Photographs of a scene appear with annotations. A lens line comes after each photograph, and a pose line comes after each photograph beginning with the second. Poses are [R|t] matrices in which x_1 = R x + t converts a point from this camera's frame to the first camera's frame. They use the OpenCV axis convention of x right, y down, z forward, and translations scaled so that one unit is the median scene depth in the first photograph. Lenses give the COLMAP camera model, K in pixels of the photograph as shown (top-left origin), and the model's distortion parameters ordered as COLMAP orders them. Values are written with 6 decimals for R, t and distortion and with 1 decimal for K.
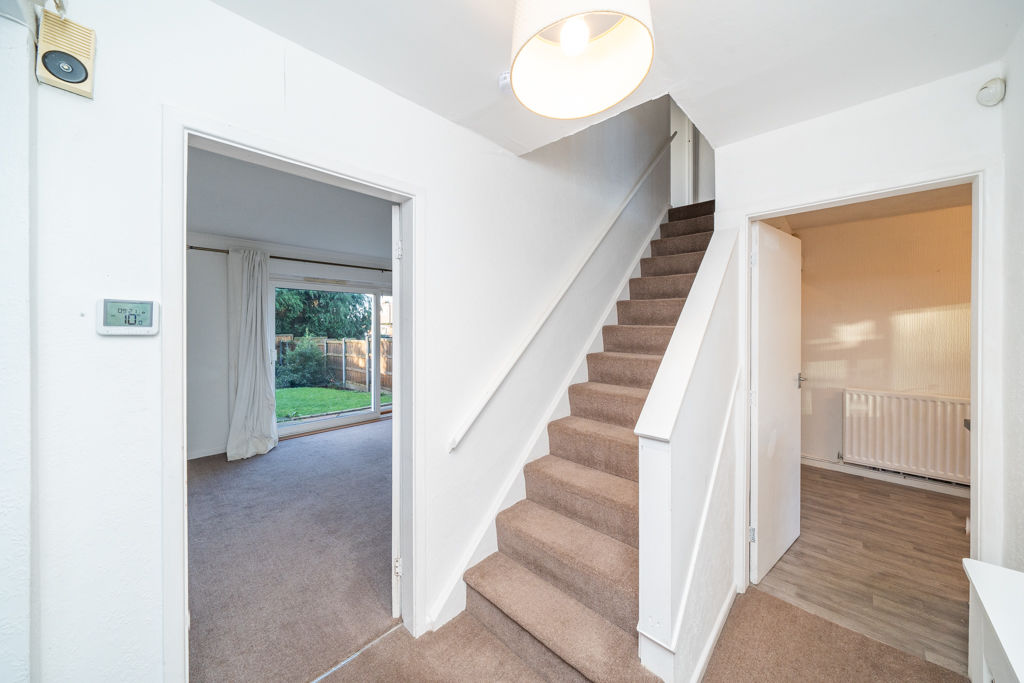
lens RADIAL K [[360.0, 0, 518.9], [0, 360.0, 333.9], [0, 0, 1]] dist [-0.009116, 0.000005]
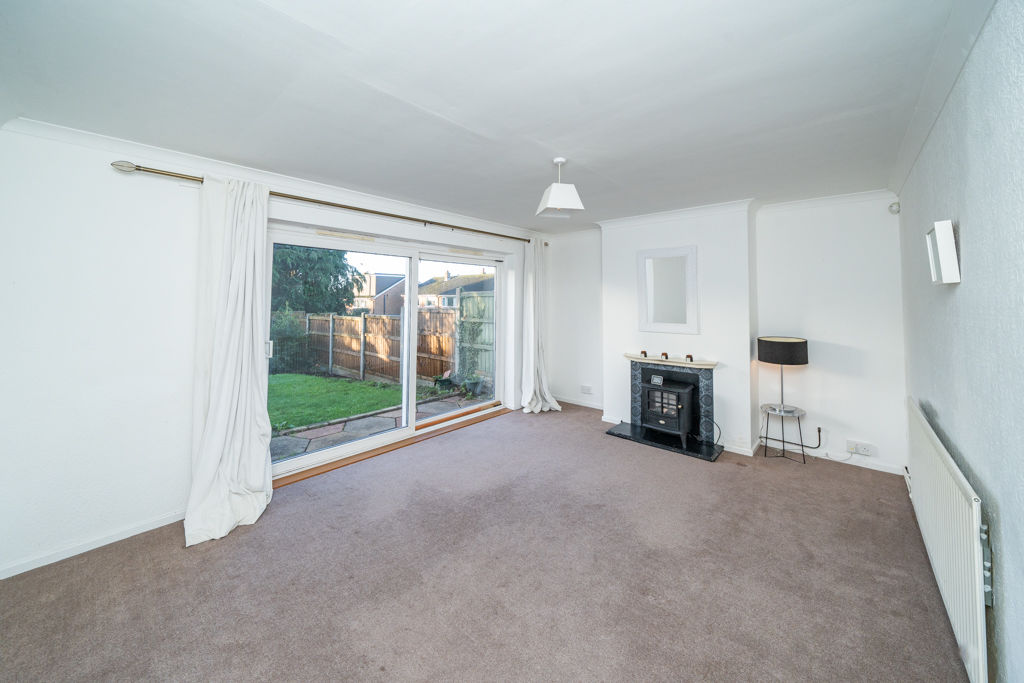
lens RADIAL K [[360.0, 0, 504.8], [0, 360.0, 291.6], [0, 0, 1]] dist [-0.009116, 0.000005]
pose [[0.999168, 0.009361, 0.039687, -0.115771], [-0.007622, 0.999014, -0.043728, -0.007297], [-0.040057, 0.043389, 0.998255, 0.138129]]
